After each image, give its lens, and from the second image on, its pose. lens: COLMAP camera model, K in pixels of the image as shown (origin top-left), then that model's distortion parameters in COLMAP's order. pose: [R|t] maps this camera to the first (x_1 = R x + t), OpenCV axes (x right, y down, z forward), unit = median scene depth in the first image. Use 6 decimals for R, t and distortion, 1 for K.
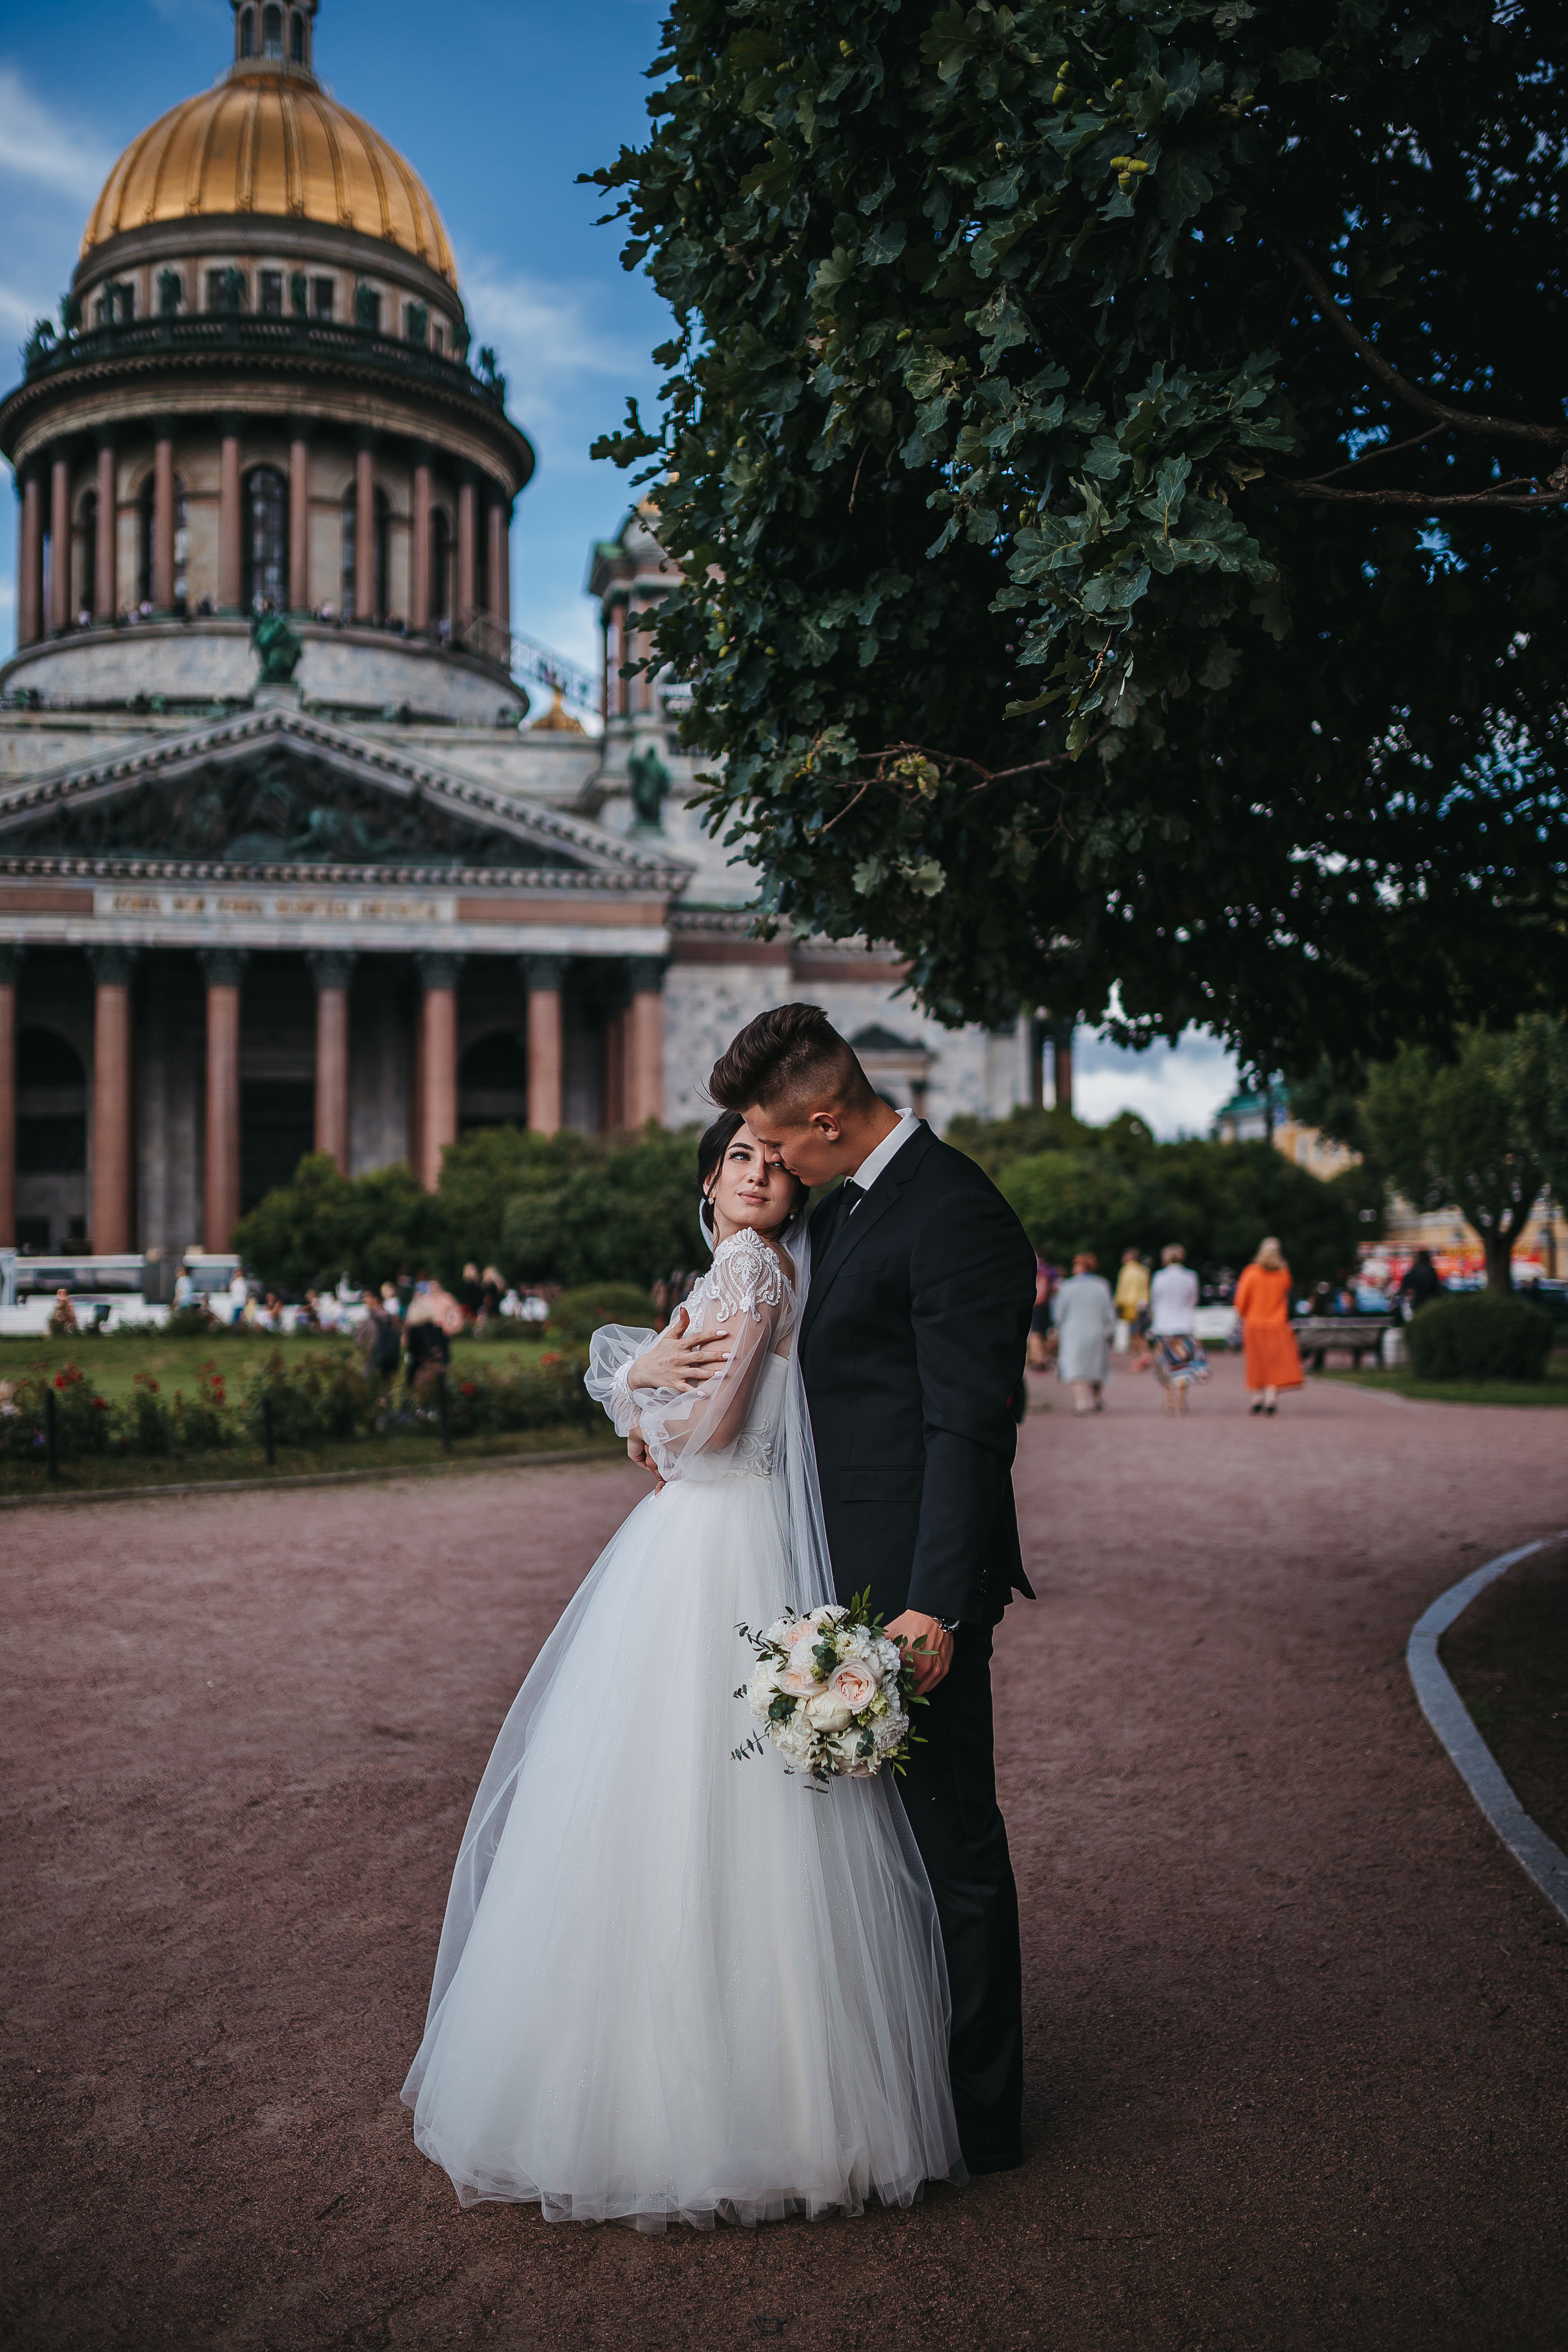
lens RADIAL K [[2274.8, 0, 784.0], [0, 2274.8, 1176.0], [0, 0, 1]] dist [-0.071028, 0.092859]
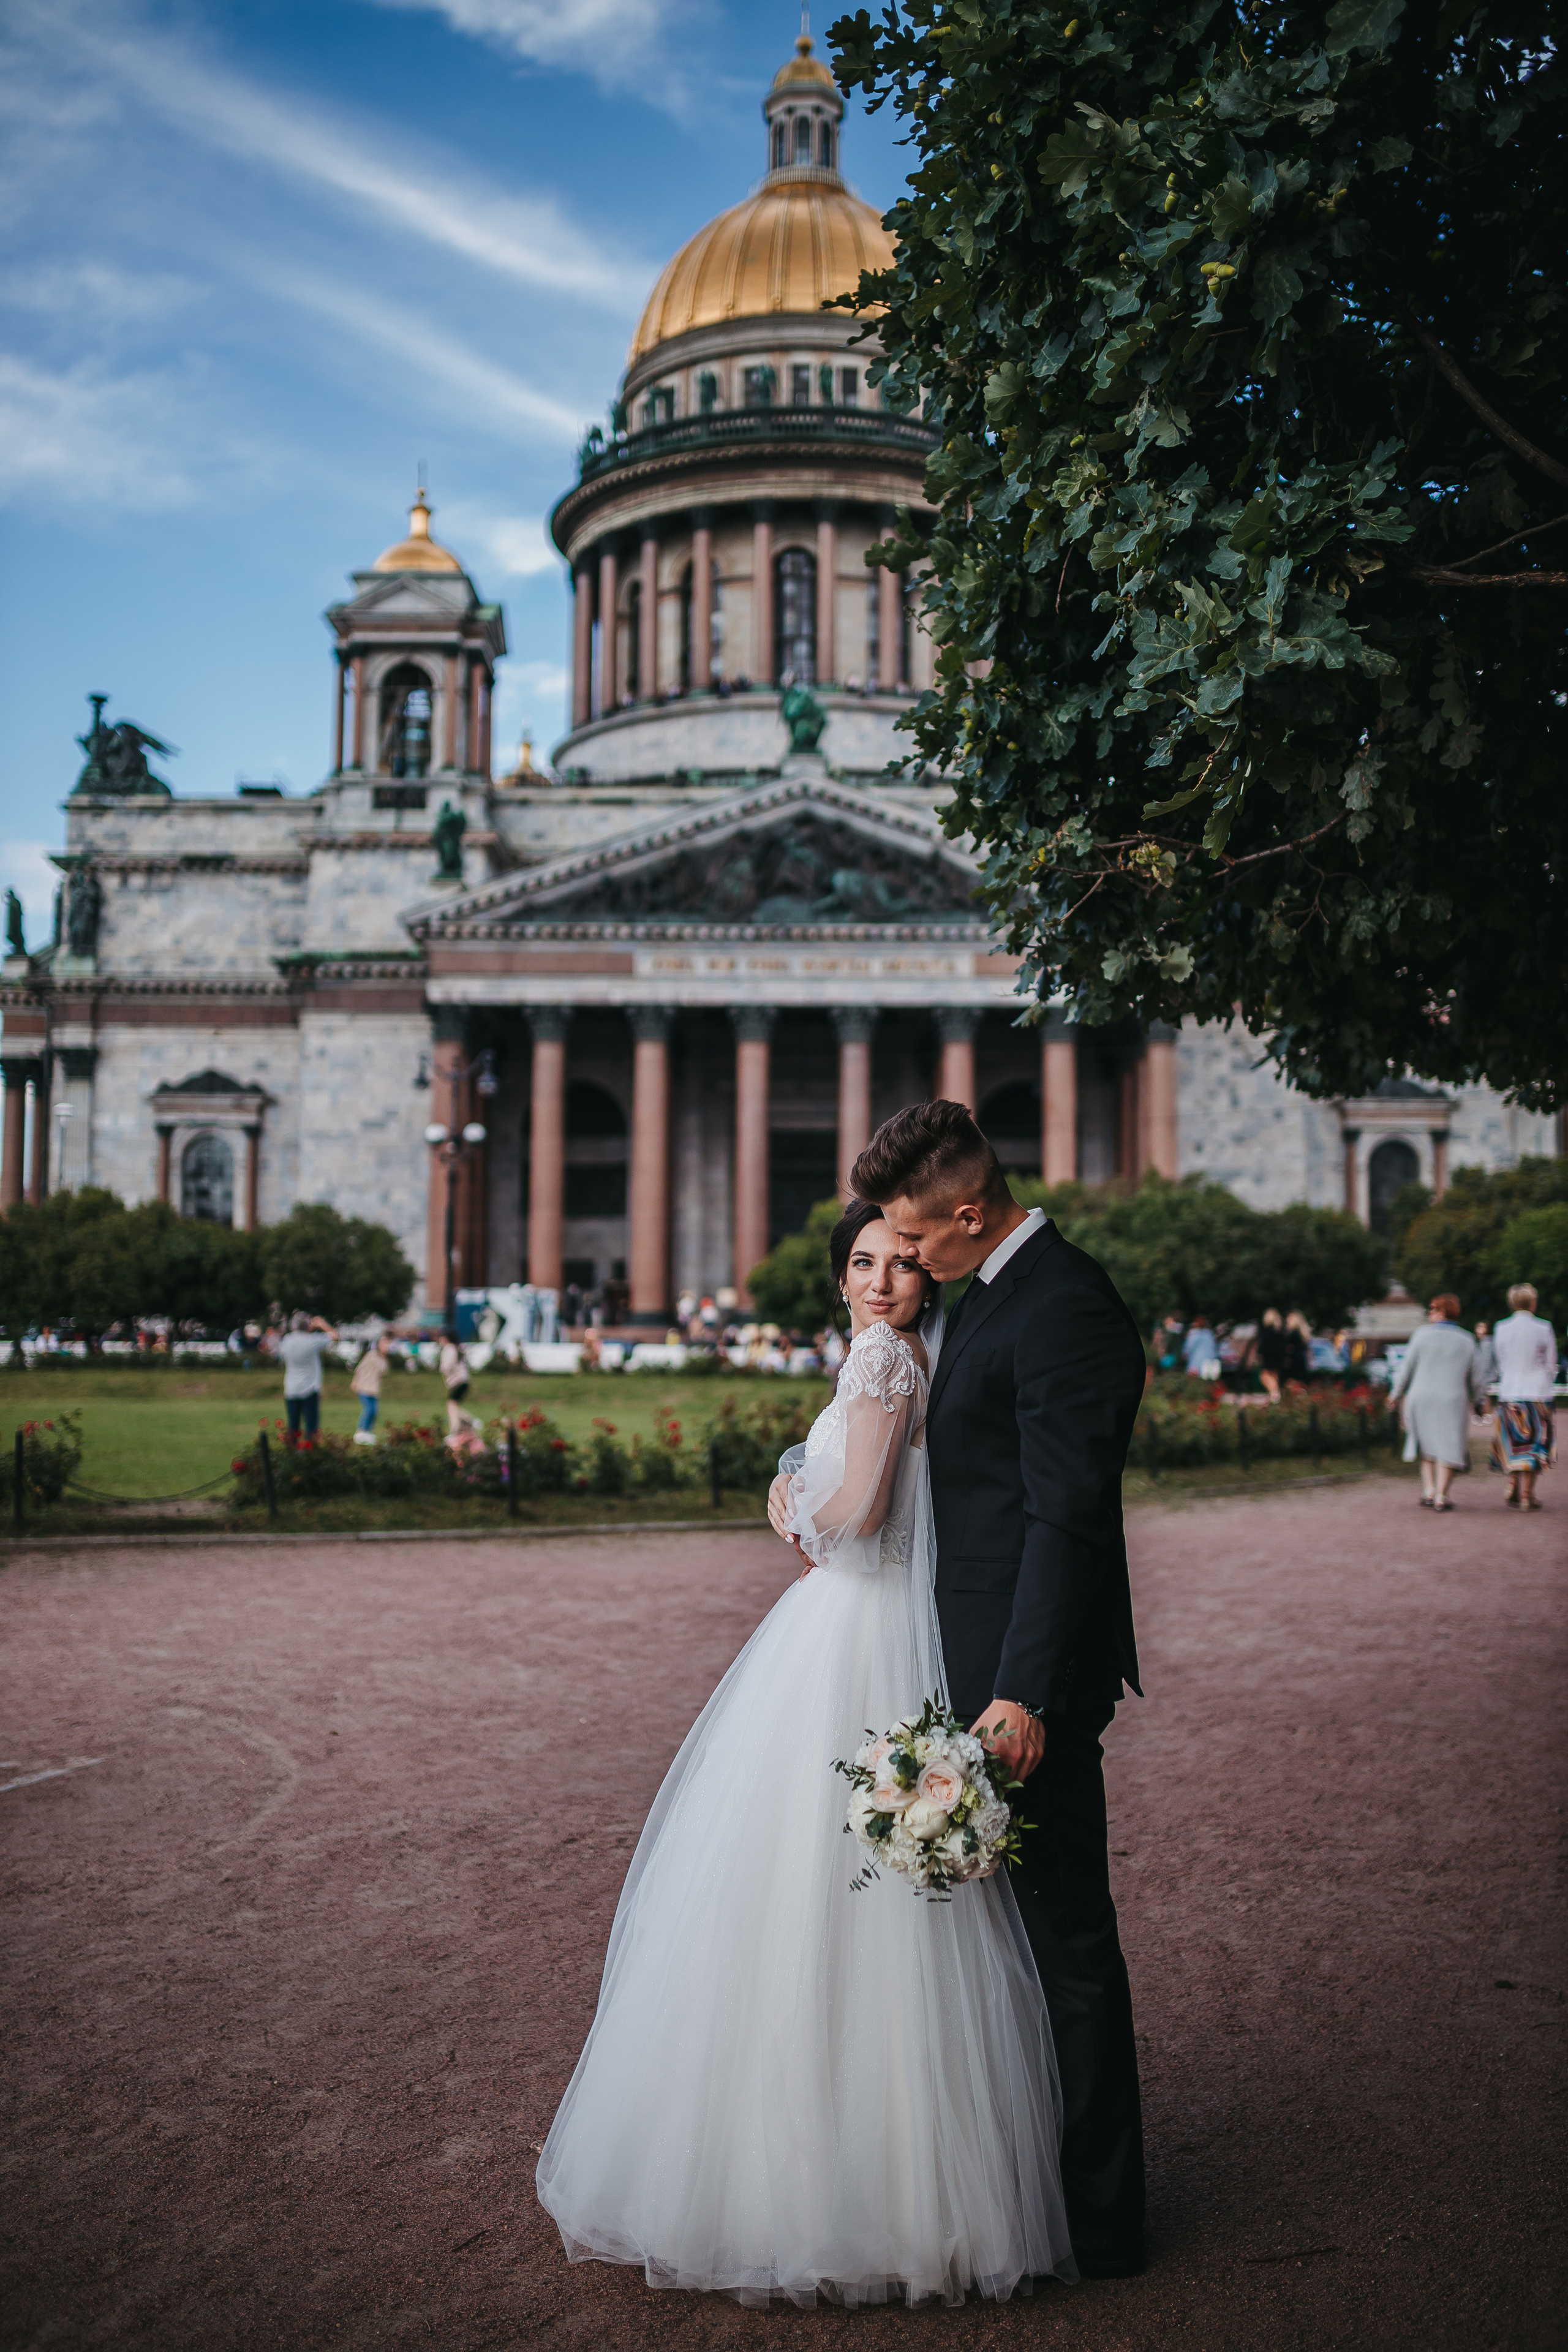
lens RADIAL K [[2221.4, 0, 784.0], [0, 2221.4, 1176.0], [0, 0, 1]] dist [-0.077721, 0.104551]
pose [[0.972897, 0.001079, -0.231237, 0.005130], [-0.005873, 0.999782, -0.020045, -0.000712], [0.231165, 0.020860, 0.972691, 0.000406]]
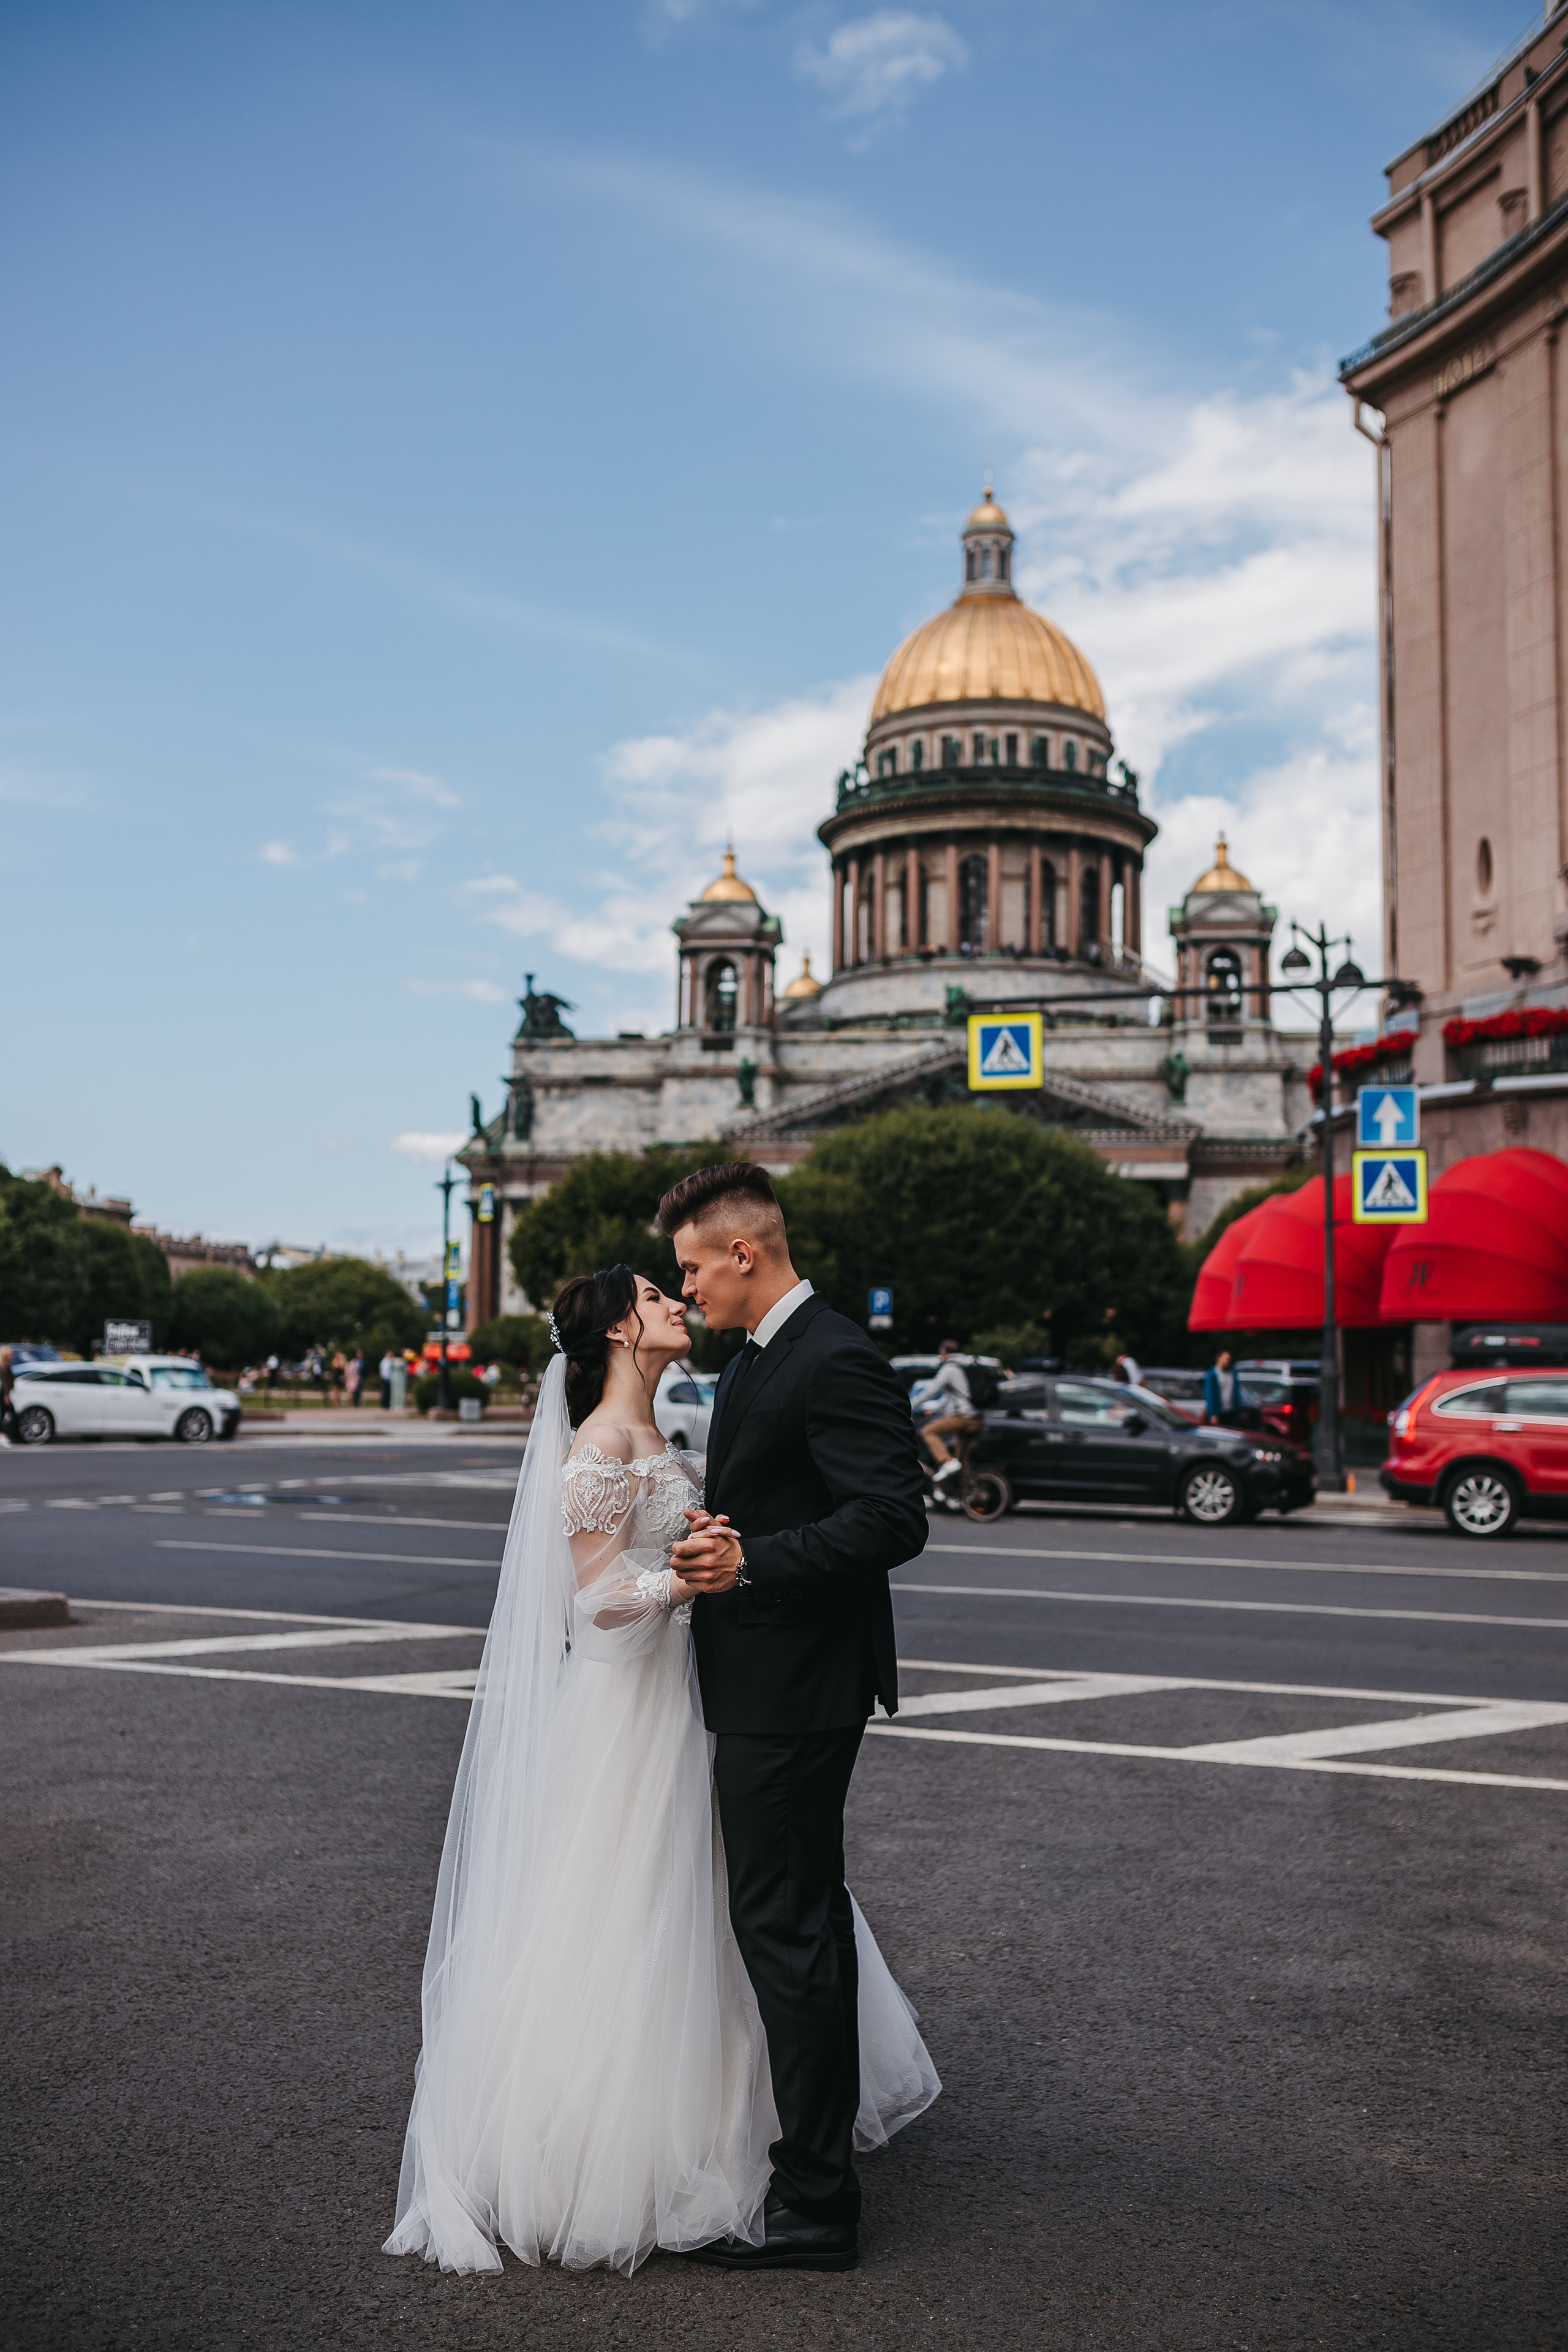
lens RADIAL K [[2274.8, 0, 784.0], [0, 2274.8, 1176.0], [0, 0, 1]] dist [-0.071028, 0.092859]
pose [[0.930446, -0.008372, -0.366333, 0.287966], [-0.007676, 0.999074, -0.042329, -0.027044], [0.366349, 0.042196, 0.929520, -0.663670]]
